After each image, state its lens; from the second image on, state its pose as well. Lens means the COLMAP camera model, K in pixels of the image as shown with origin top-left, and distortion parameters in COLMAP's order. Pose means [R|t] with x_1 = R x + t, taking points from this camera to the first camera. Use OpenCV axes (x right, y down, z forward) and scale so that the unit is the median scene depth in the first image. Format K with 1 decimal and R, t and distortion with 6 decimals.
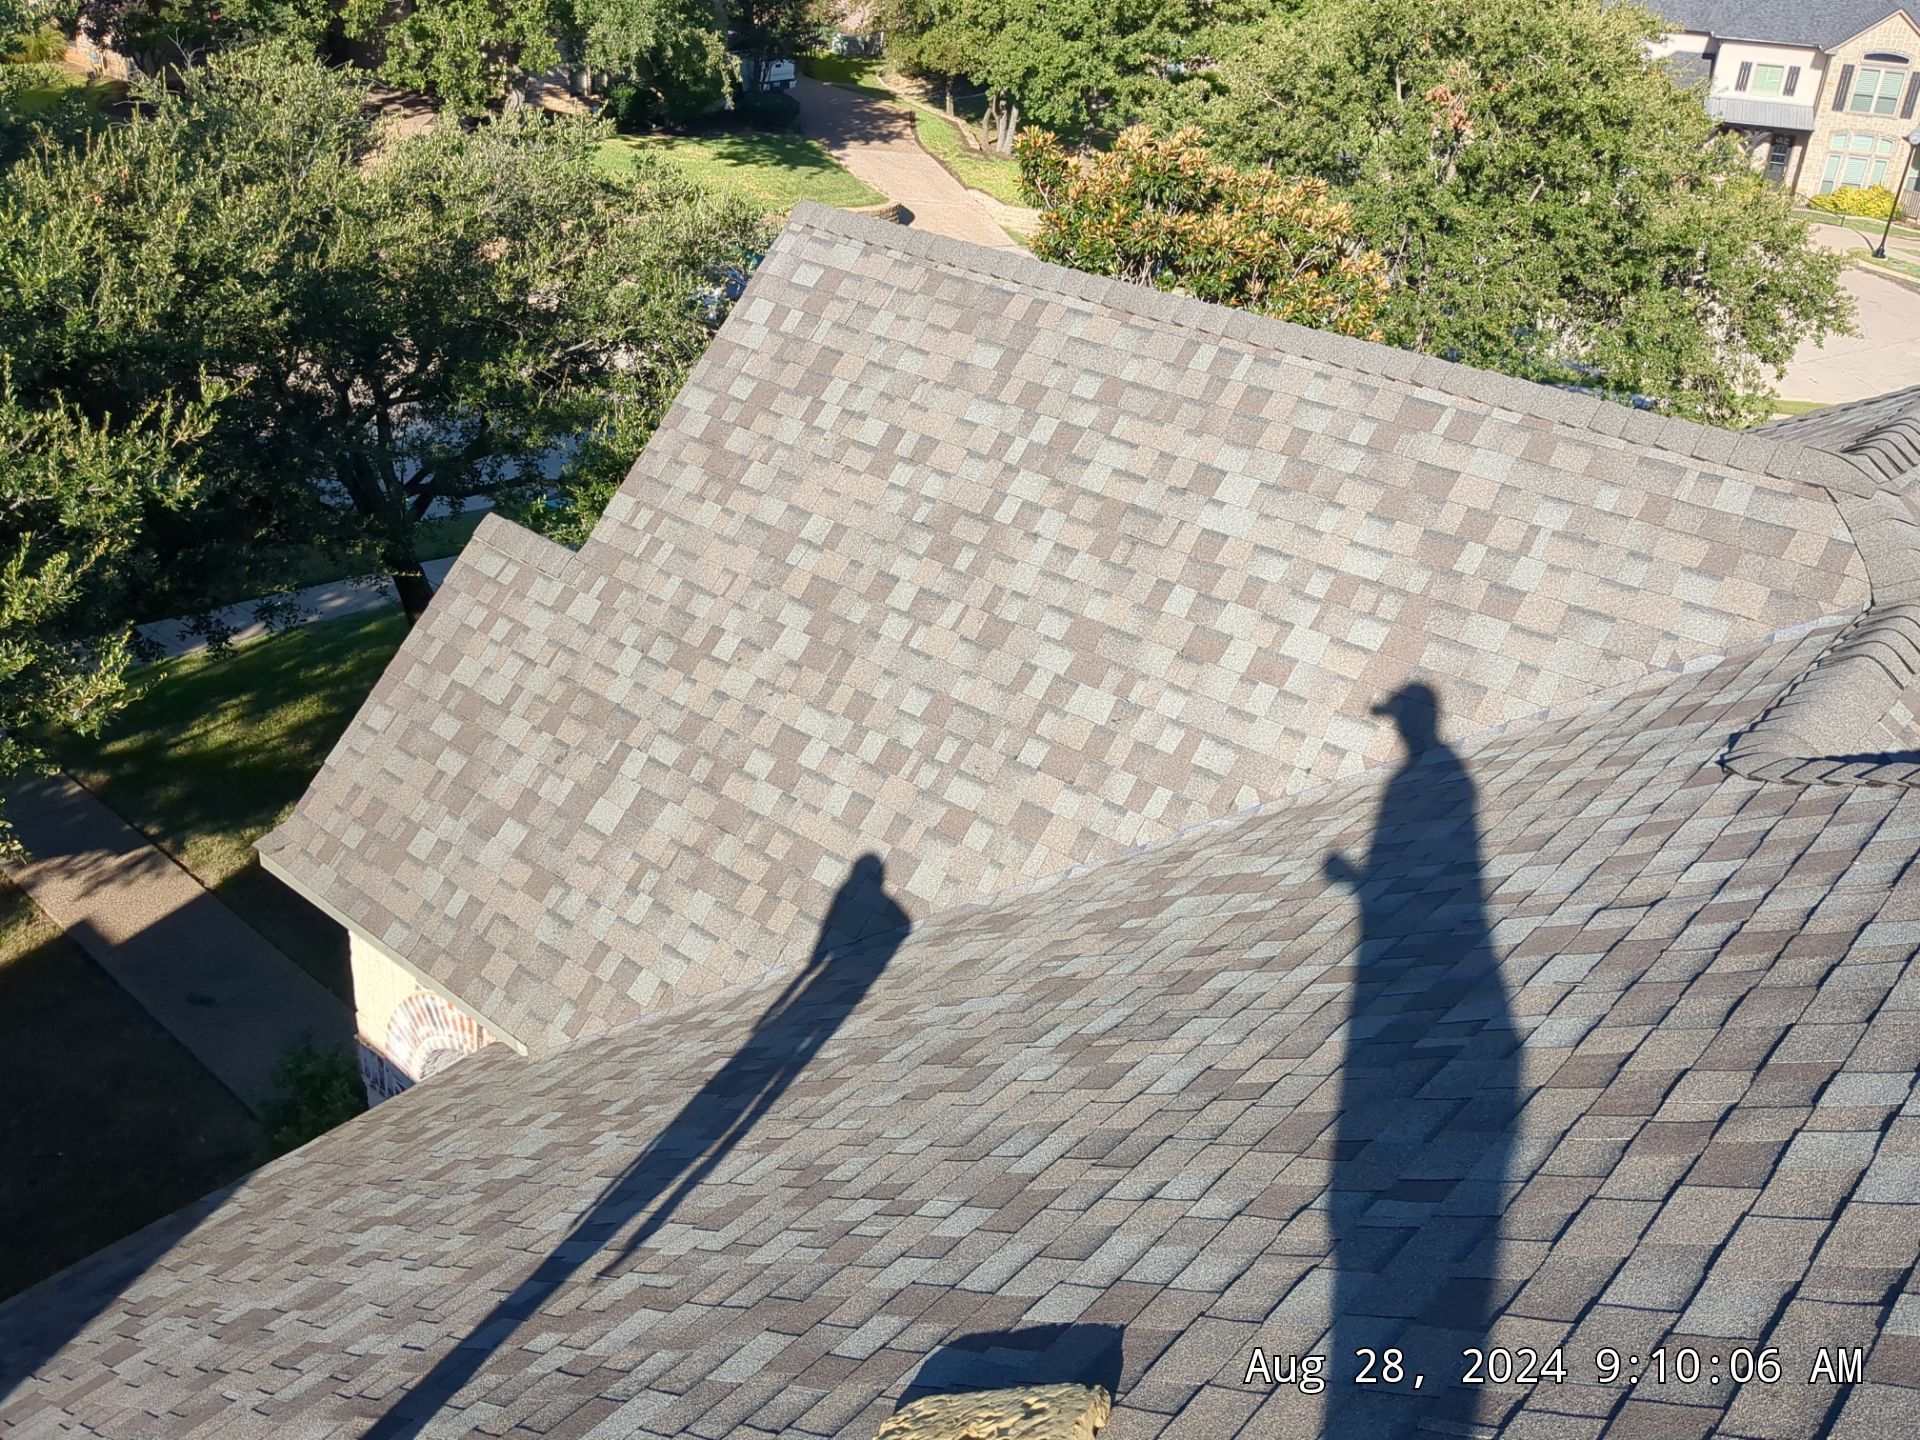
lens RADIAL K [[1777.2, 0, 953.4], [0, 1777.2, 714.6], [0, 0, 1]] dist [0.010011, 0.000000]
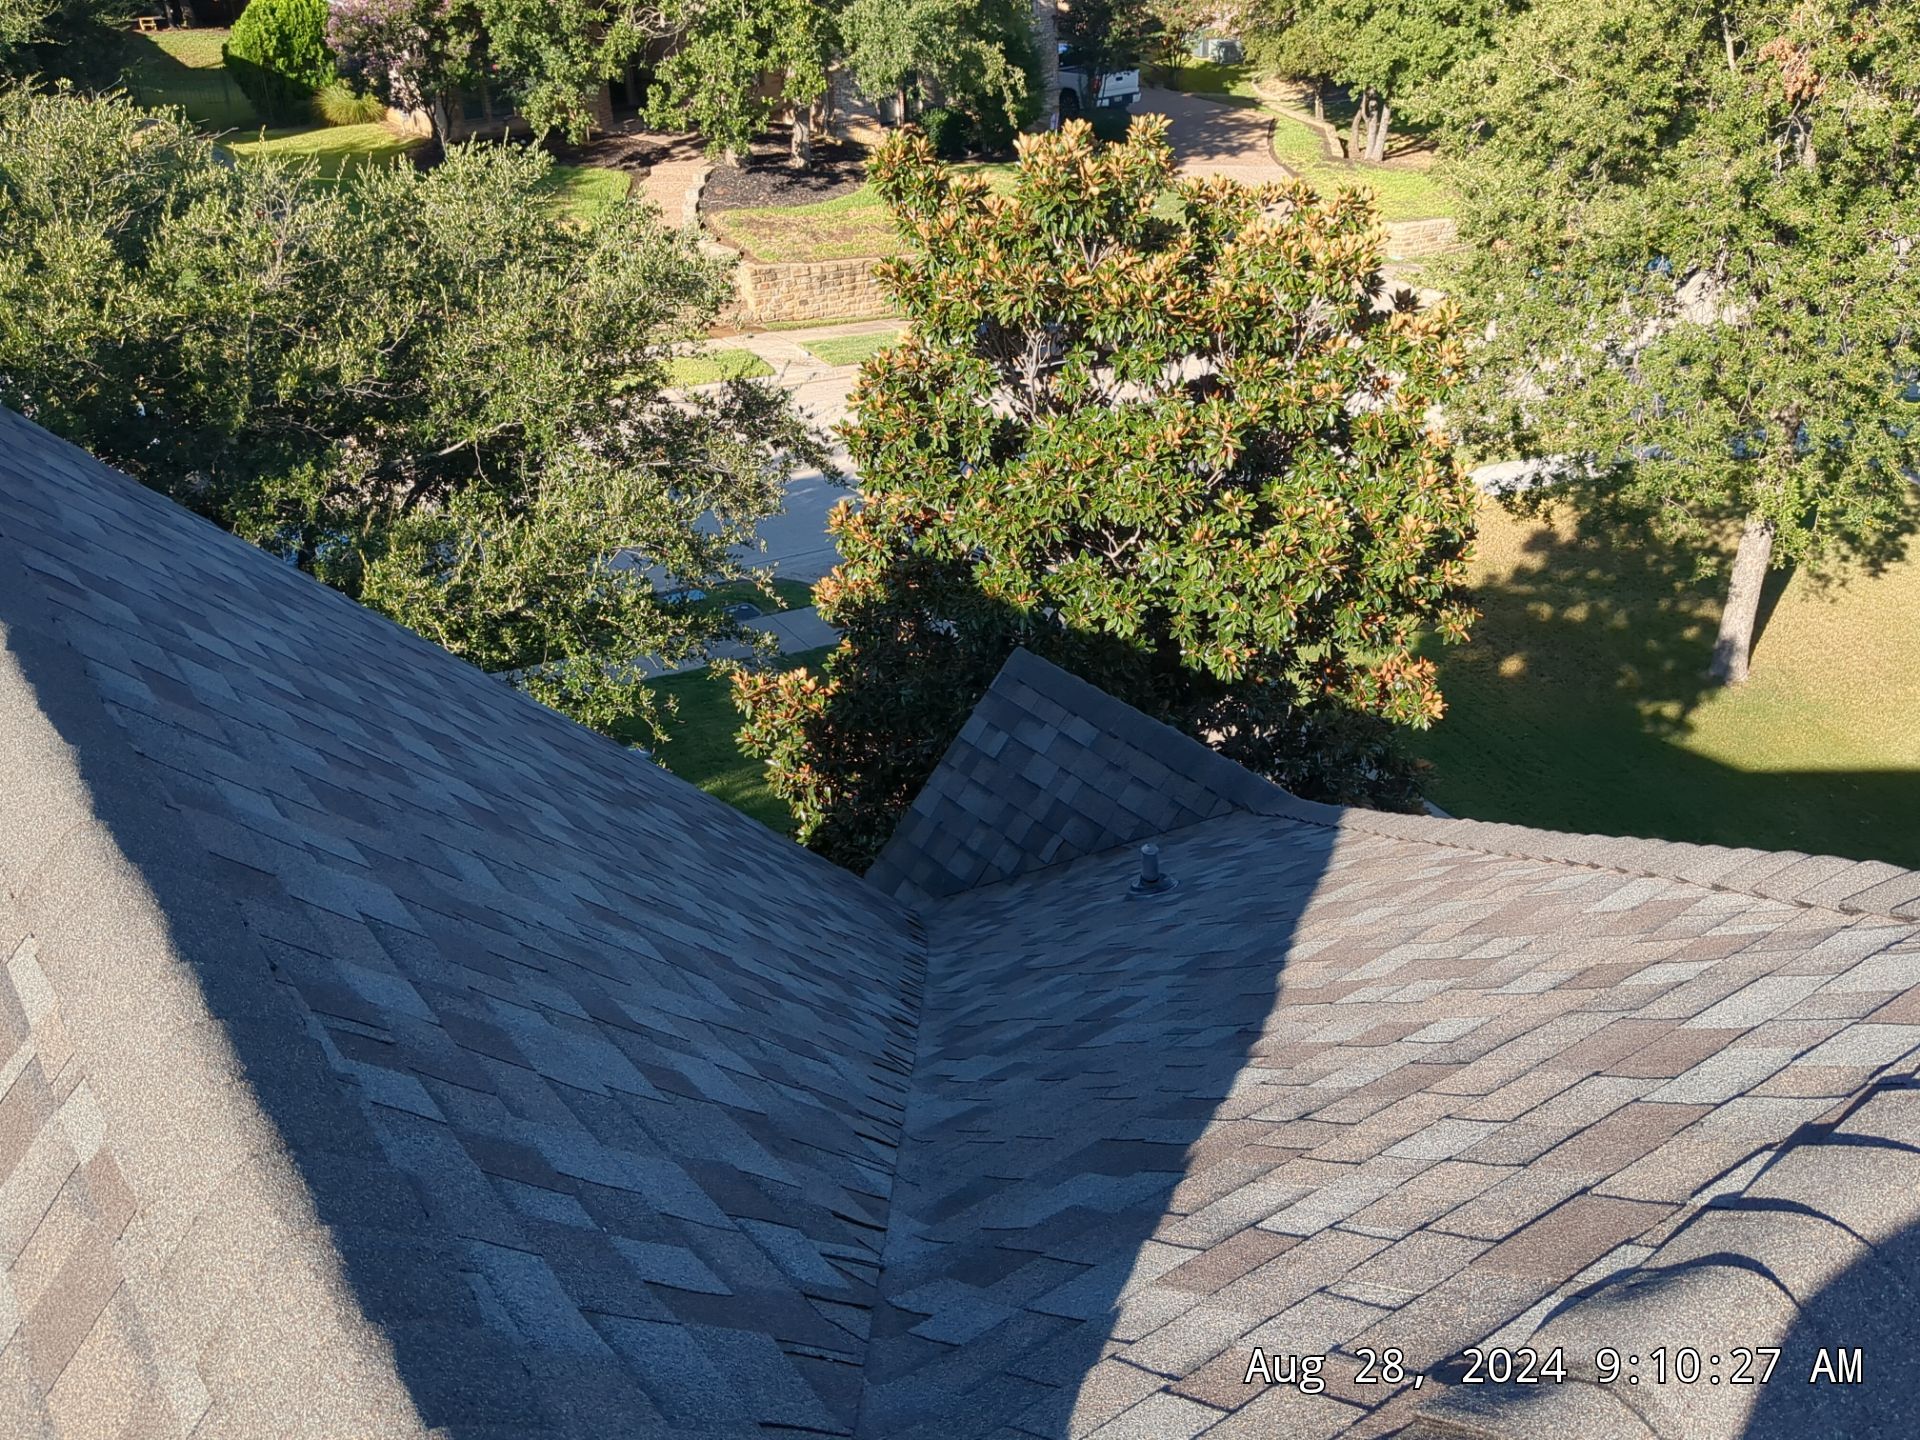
lens RADIAL K [[1777.2, 0, 958.7], [0, 1777.2, 716.8], [0, 0, 1]] dist [0.010011, 0.000000]
pose [[0.965240, 0.026842, -0.259984, 0.071121], [-0.029144, 0.999563, -0.005004, -0.032965], [0.259736, 0.012407, 0.965600, 0.109475]]
